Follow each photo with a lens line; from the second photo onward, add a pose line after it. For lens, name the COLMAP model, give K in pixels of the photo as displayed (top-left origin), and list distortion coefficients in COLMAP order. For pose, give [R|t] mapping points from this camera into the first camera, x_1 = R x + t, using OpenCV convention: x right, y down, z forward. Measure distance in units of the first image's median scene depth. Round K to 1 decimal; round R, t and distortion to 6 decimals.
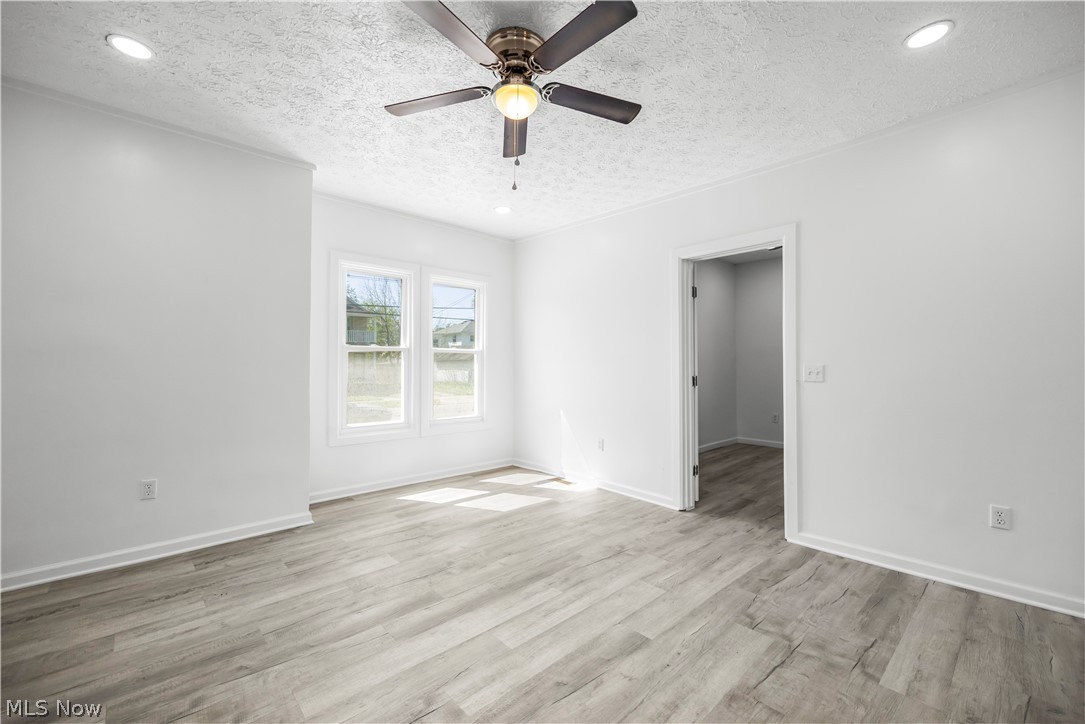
lens RADIAL K [[448.1, 0, 542.5], [0, 448.1, 362.0], [0, 0, 1]] dist [0.003642, 0.000374]
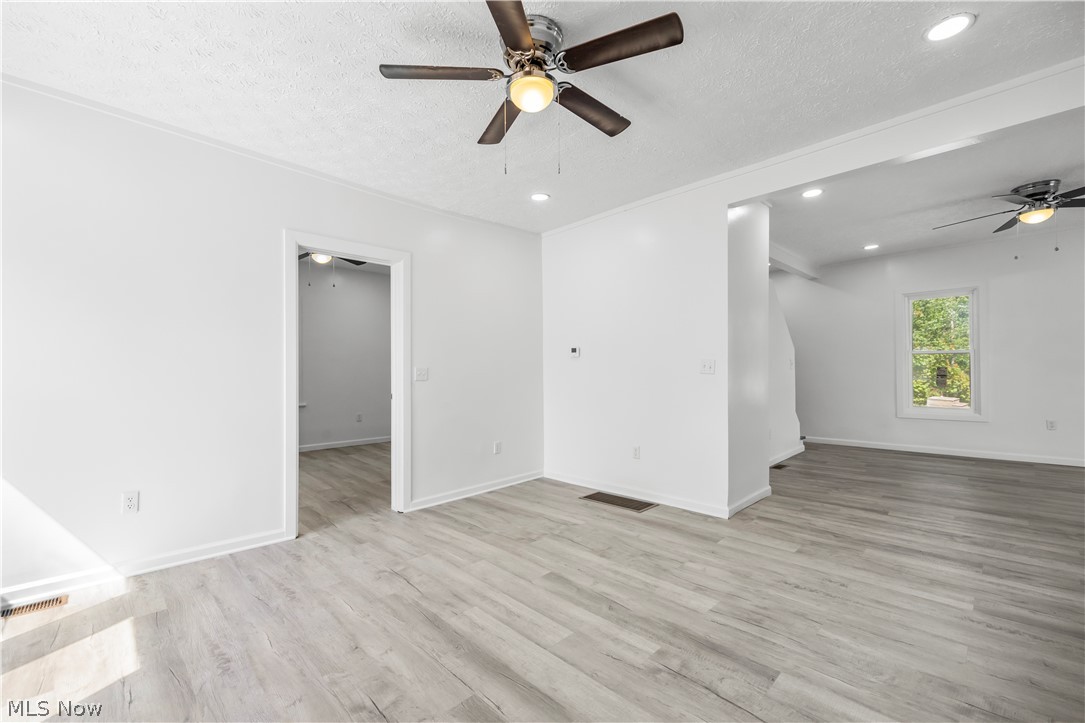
lens RADIAL K [[448.1, 0, 542.5], [0, 448.1, 361.5], [0, 0, 1]] dist [0.003642, 0.000374]
pose [[-0.034960, 0.014742, 0.999280, -0.912455], [-0.001573, 0.999889, -0.014806, 0.009868], [-0.999387, -0.002089, -0.034933, 0.890073]]
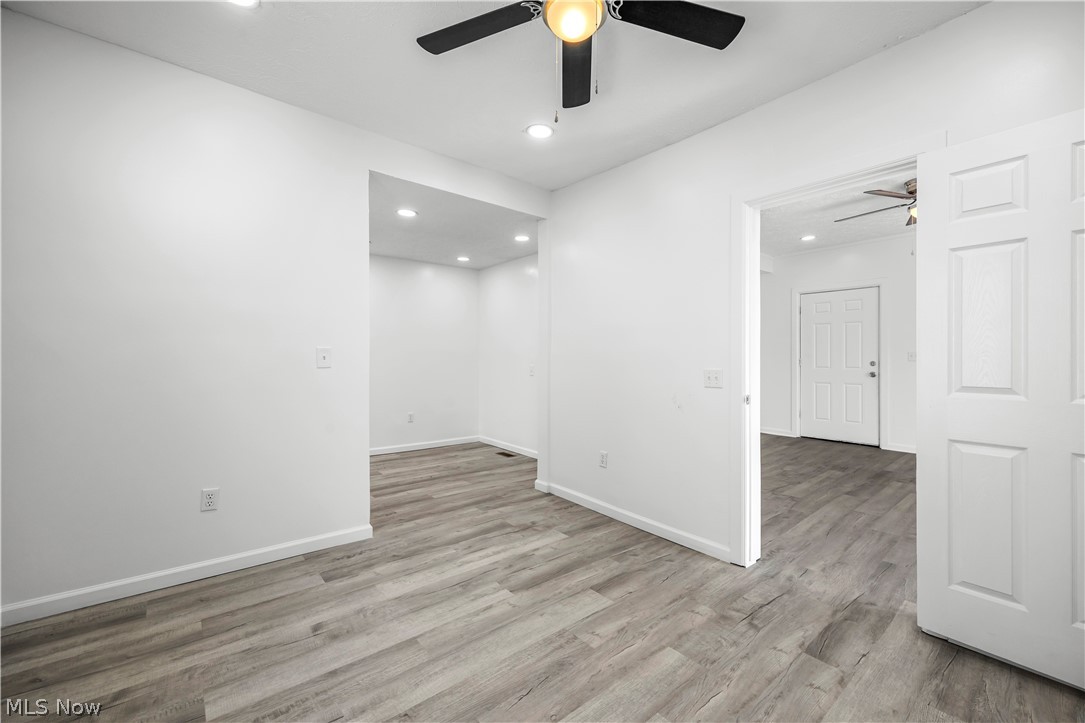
lens RADIAL K [[431.8, 0, 540.2], [0, 431.8, 361.7], [0, 0, 1]] dist [0.001353, 0.000056]
pose [[-0.998083, 0.001901, 0.061866, 1.223353], [0.001955, 0.999998, 0.000812, 0.018454], [-0.061864, 0.000931, -0.998084, 2.494425]]
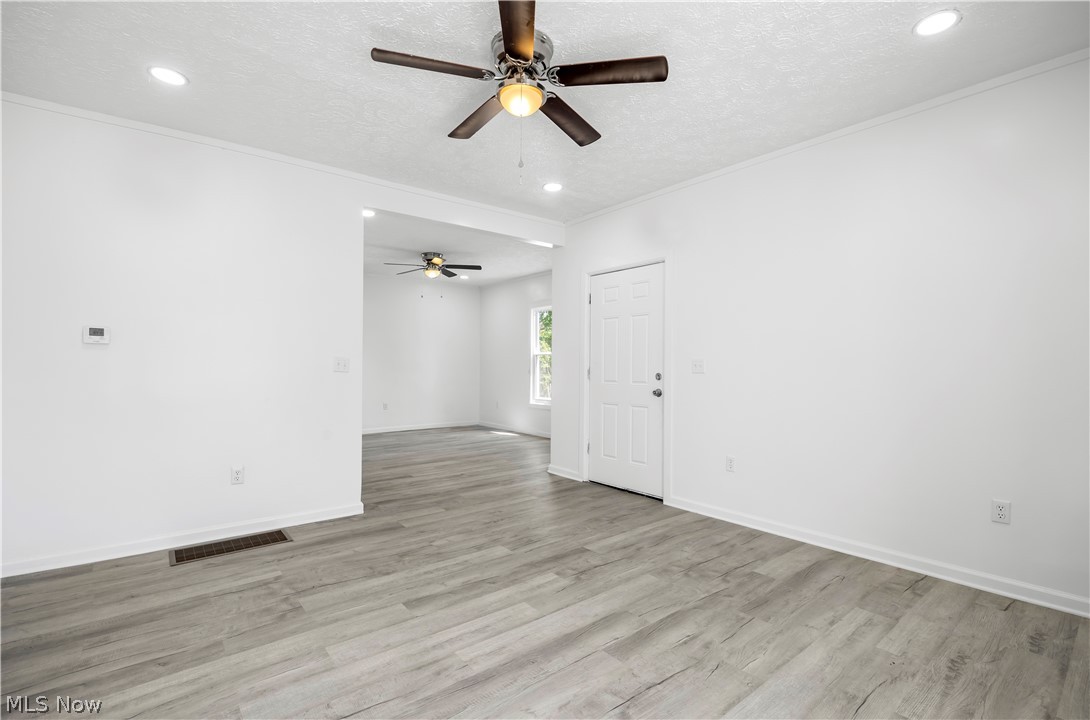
lens RADIAL K [[488.6, 0, 543.3], [0, 488.6, 364.4], [0, 0, 1]] dist [-0.021341, 0.000211]
pose [[-0.997674, -0.007480, 0.067756, -0.162307], [-0.008450, 0.999866, -0.014032, 0.020922], [-0.067642, -0.014572, -0.997603, 1.836561]]
